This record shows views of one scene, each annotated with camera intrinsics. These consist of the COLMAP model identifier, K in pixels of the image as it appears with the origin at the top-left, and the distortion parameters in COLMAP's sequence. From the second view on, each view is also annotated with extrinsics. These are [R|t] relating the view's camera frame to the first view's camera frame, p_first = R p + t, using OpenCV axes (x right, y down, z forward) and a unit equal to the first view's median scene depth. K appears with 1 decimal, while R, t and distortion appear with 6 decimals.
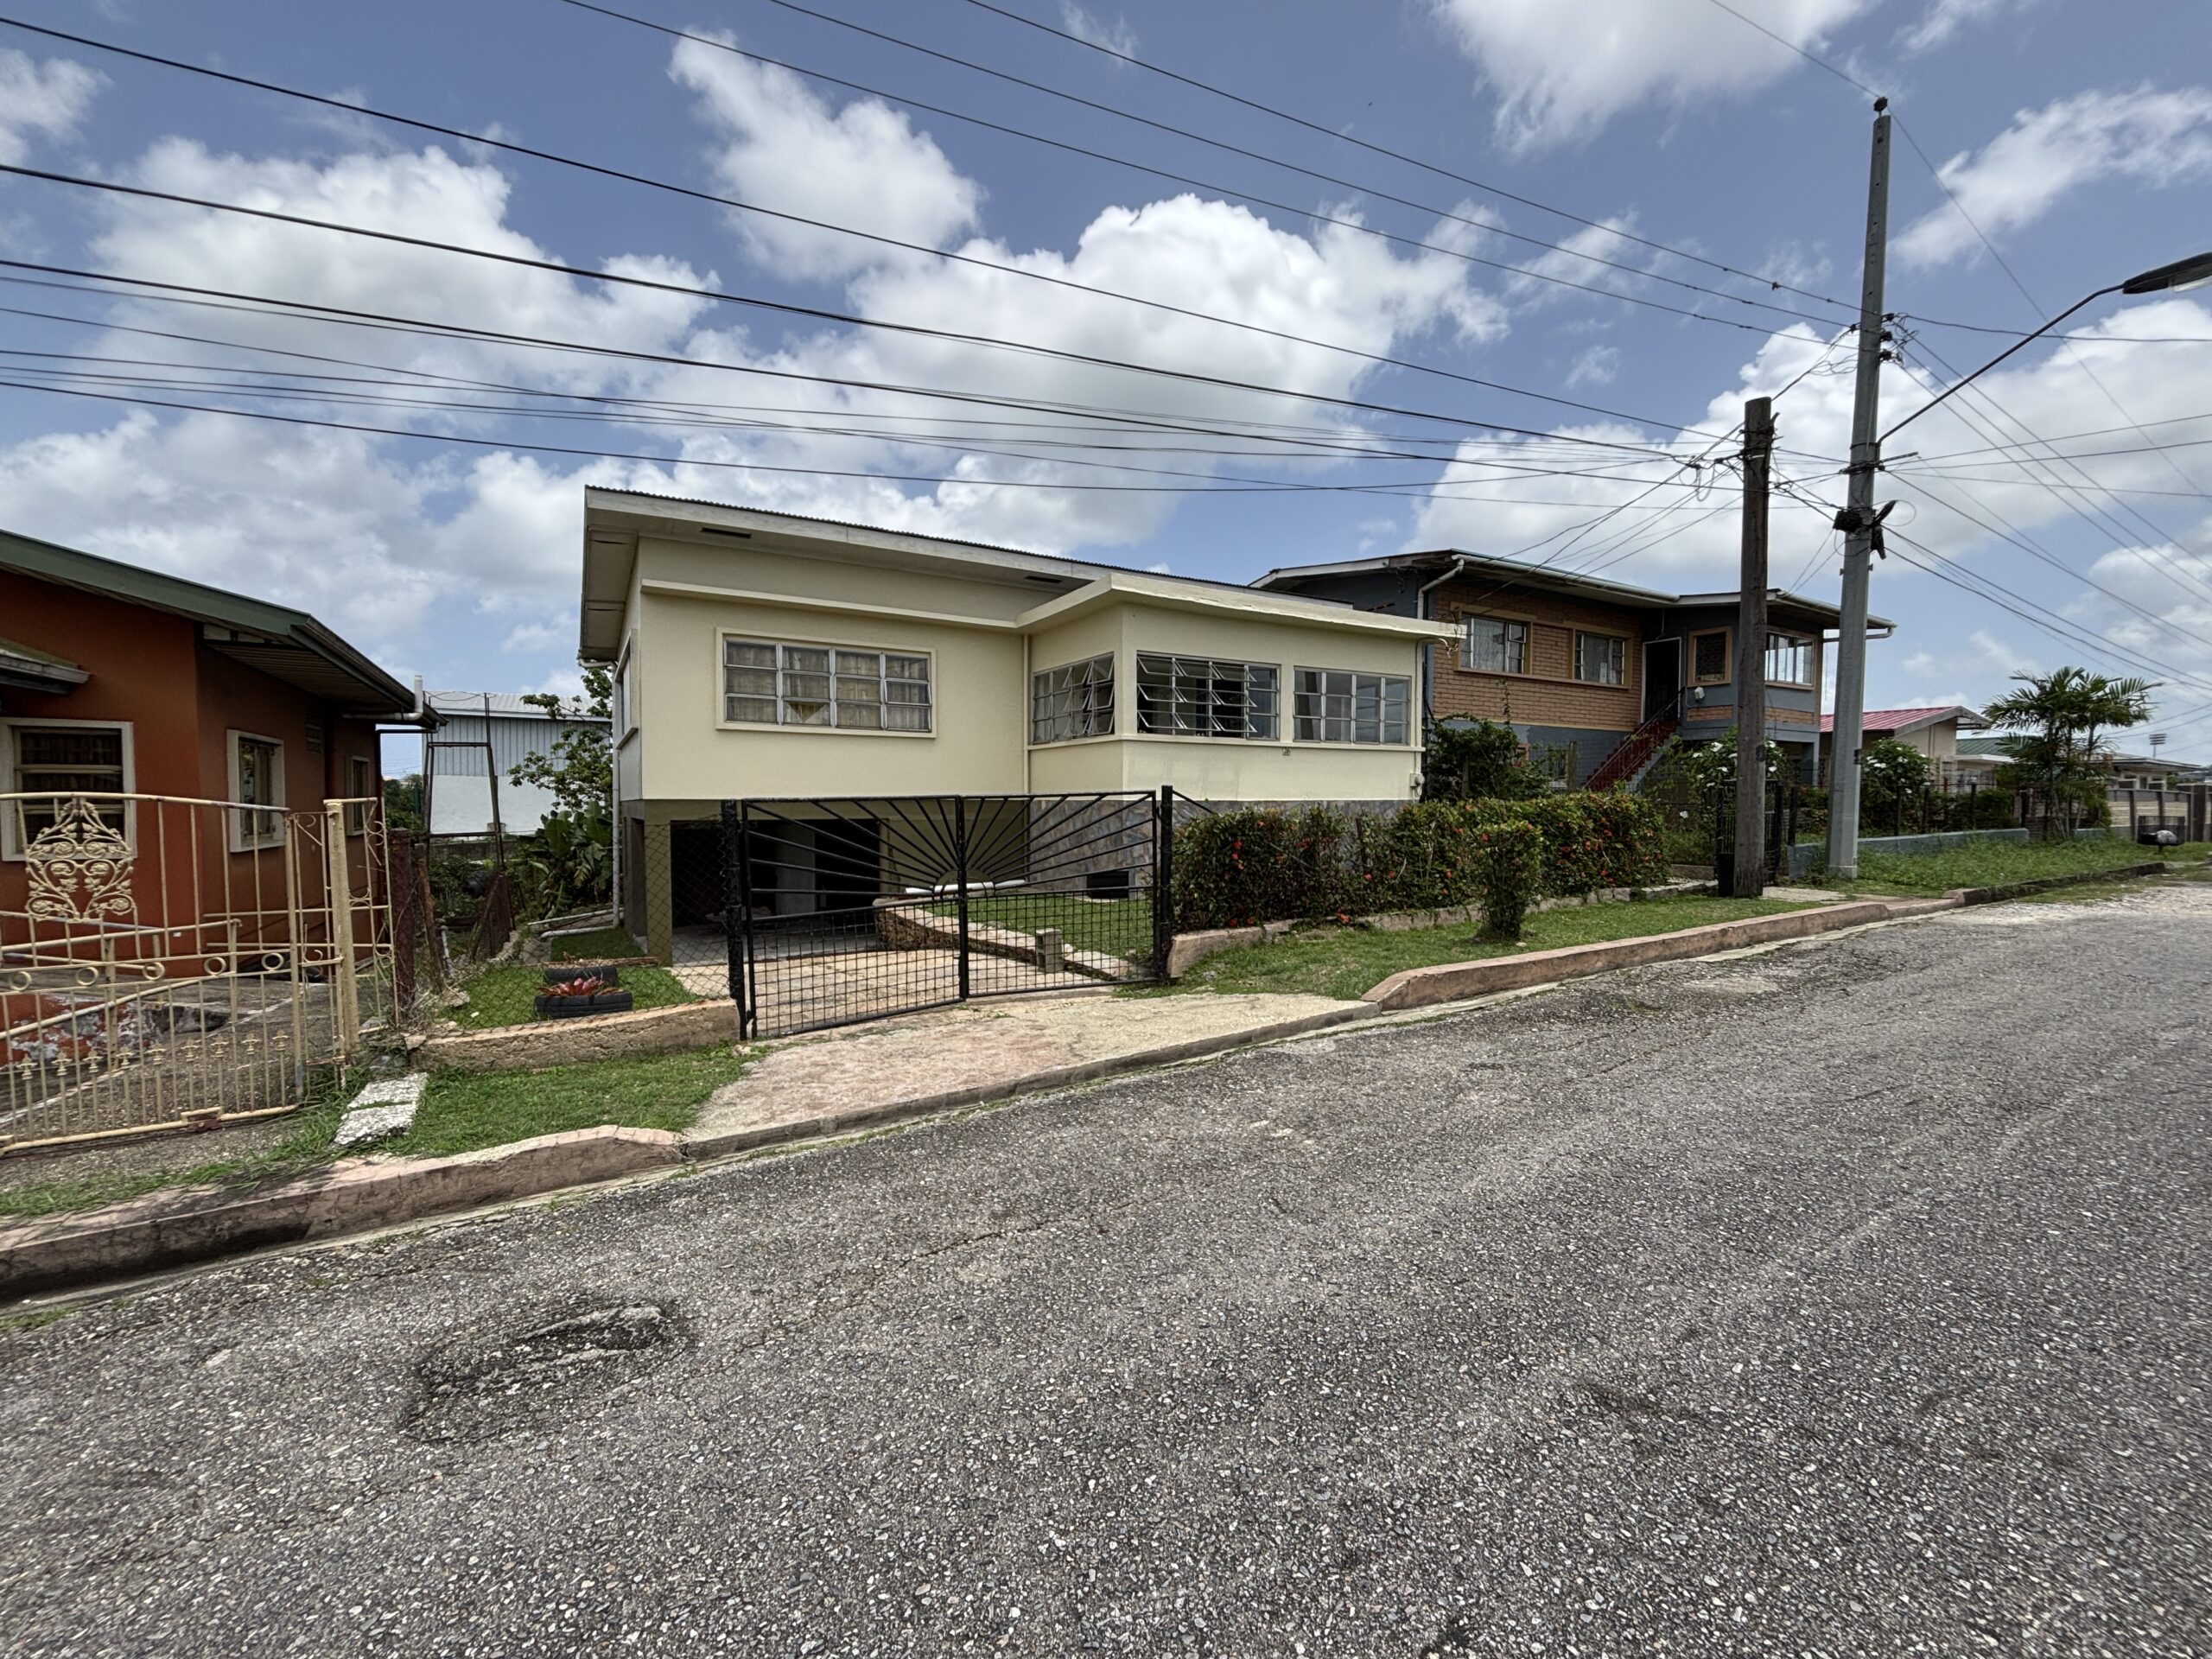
lens RADIAL K [[902.4, 0, 1106.0], [0, 902.4, 829.5], [0, 0, 1]] dist [-0.005100, -0.000020]
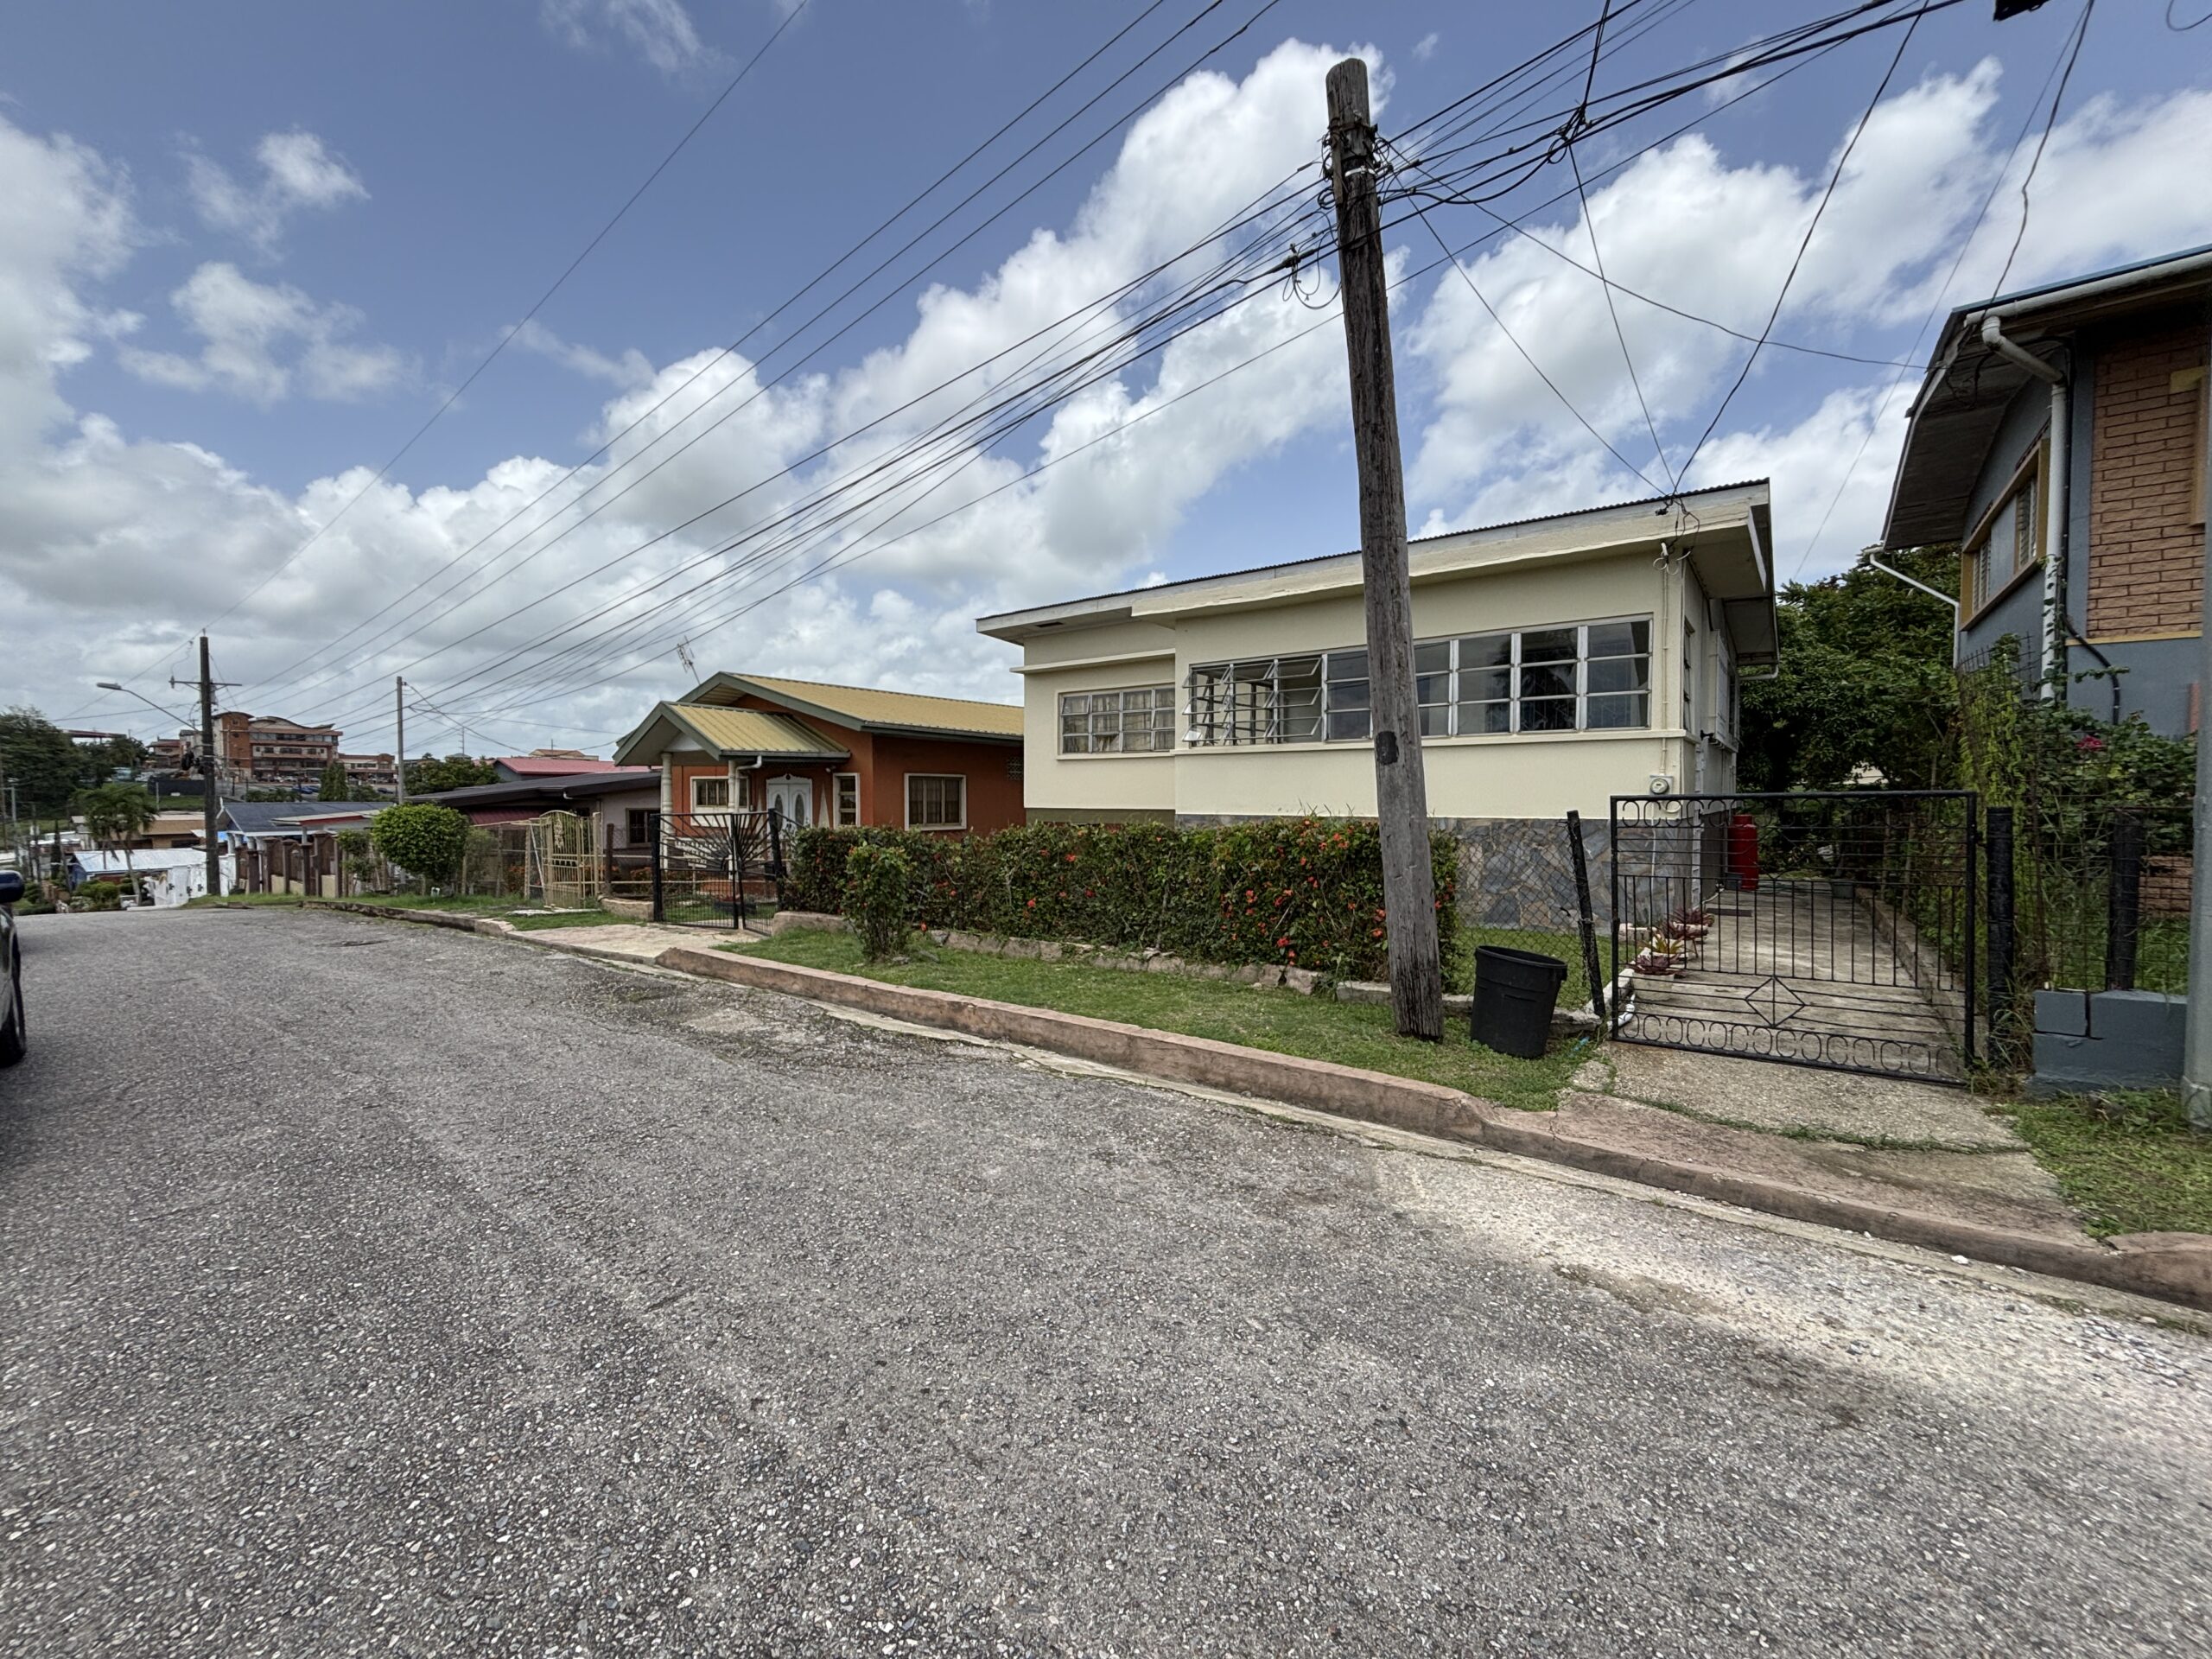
lens RADIAL K [[903.9, 0, 1106.0], [0, 903.9, 829.5], [0, 0, 1]] dist [0.006039, -0.000037]
pose [[0.369092, 0.035447, -0.928717, 0.860147], [-0.021912, 0.999327, 0.029433, -0.038645], [0.929135, 0.009487, 0.369620, 0.486462]]
